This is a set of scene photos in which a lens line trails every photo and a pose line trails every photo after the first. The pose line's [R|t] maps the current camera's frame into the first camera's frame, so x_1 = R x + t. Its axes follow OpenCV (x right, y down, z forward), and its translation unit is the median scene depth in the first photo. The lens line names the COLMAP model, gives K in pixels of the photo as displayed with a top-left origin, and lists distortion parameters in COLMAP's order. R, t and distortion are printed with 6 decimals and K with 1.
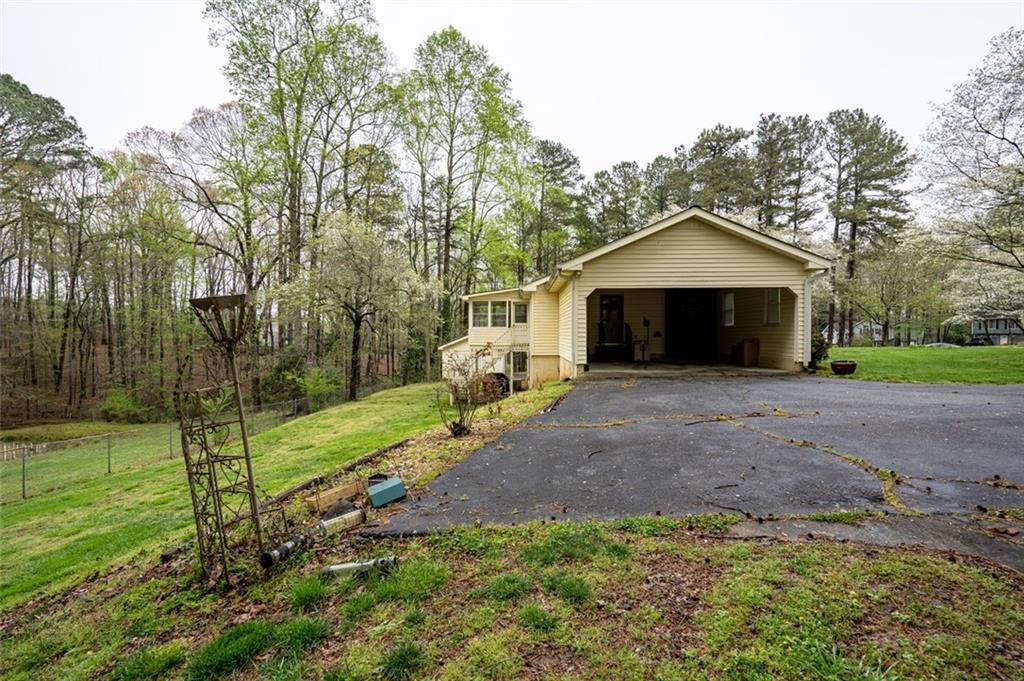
lens RADIAL K [[471.0, 0, 514.0], [0, 471.0, 321.7], [0, 0, 1]] dist [-0.003279, -0.000113]
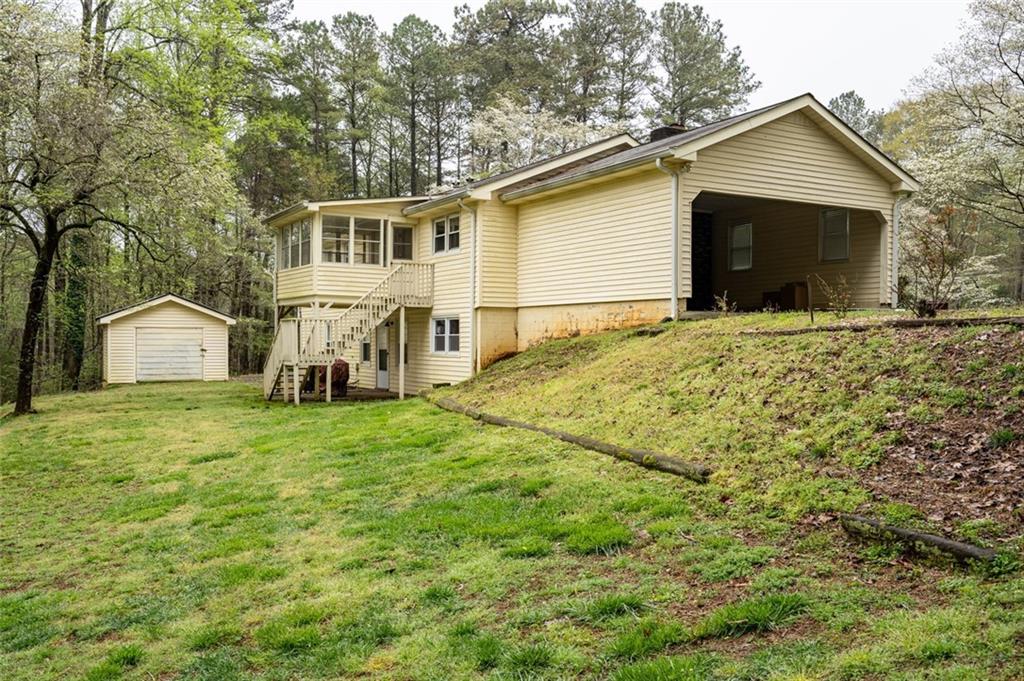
lens RADIAL K [[857.4, 0, 512.0], [0, 857.4, 340.5], [0, 0, 1]] dist [-0.003553, -0.001106]
pose [[0.852656, 0.005826, 0.522440, -0.418465], [-0.021901, 0.999458, 0.024597, 0.072959], [-0.522013, -0.032415, 0.852321, 0.034650]]
